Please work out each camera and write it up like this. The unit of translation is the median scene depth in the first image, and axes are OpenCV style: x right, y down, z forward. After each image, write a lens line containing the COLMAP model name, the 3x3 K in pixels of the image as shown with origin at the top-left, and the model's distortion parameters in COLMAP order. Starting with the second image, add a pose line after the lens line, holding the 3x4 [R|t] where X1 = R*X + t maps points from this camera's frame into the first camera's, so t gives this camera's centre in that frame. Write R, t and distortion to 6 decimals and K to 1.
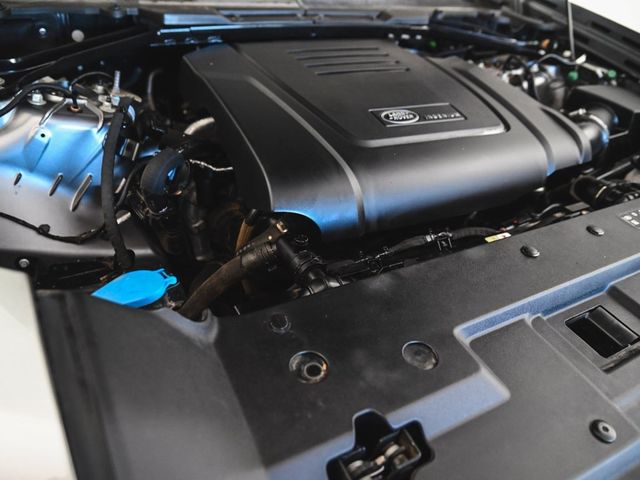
lens RADIAL K [[469.3, 0, 316.9], [0, 469.3, 250.3], [0, 0, 1]] dist [-0.068462, 0.007072]
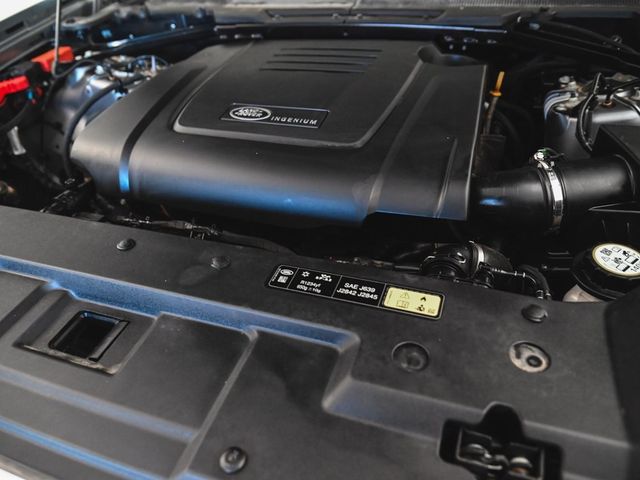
lens RADIAL K [[469.3, 0, 316.9], [0, 469.3, 250.3], [0, 0, 1]] dist [-0.068462, 0.007072]
pose [[0.660953, 0.334001, -0.672001, 0.907782], [-0.337520, 0.932114, 0.131312, -0.165621], [0.670240, 0.140023, 0.728816, 0.346950]]
